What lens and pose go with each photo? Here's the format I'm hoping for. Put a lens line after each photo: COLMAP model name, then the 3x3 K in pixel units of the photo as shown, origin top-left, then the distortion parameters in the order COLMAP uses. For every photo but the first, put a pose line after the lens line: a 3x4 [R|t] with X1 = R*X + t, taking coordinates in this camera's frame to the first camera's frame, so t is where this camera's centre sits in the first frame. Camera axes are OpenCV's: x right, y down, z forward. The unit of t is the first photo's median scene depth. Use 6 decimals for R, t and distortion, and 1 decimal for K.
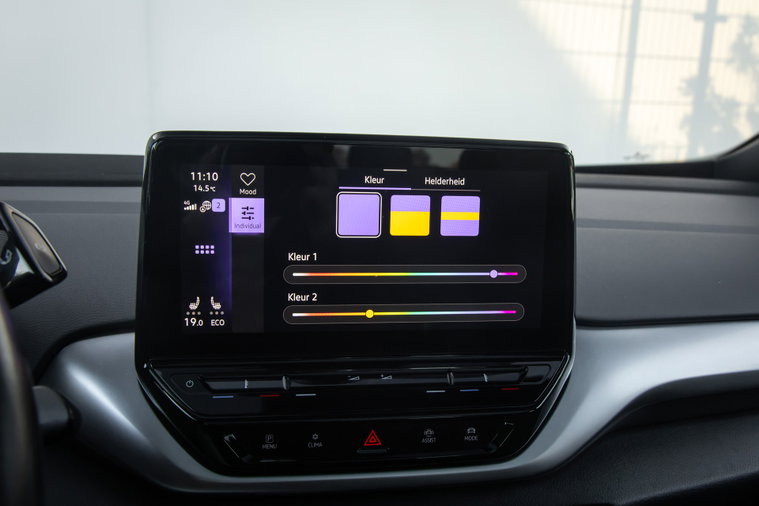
lens RADIAL K [[701.9, 0, 383.7], [0, 701.9, 254.4], [0, 0, 1]] dist [-0.032728, 0.000000]
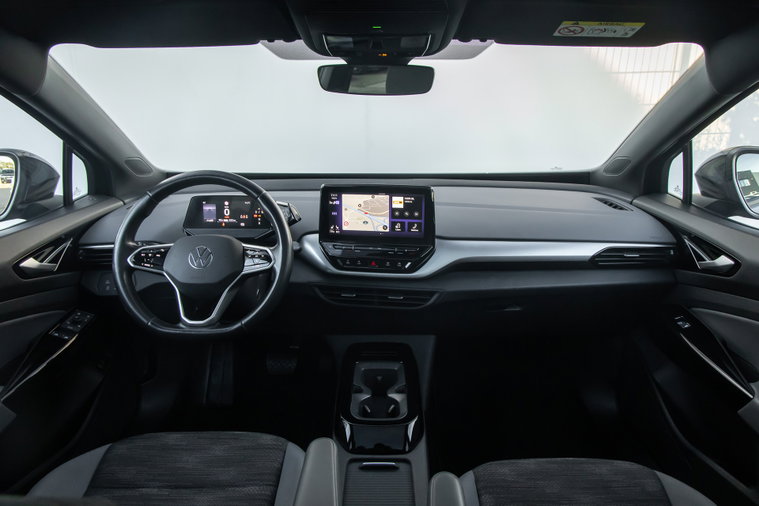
lens RADIAL K [[523.0, 0, 381.5], [0, 523.0, 250.7], [0, 0, 1]] dist [0.022028, -0.004097]
pose [[0.945648, 0.056153, -0.320306, 0.923056], [-0.019883, 0.993120, 0.115401, -0.139891], [0.324583, -0.102760, 0.940259, -1.659765]]
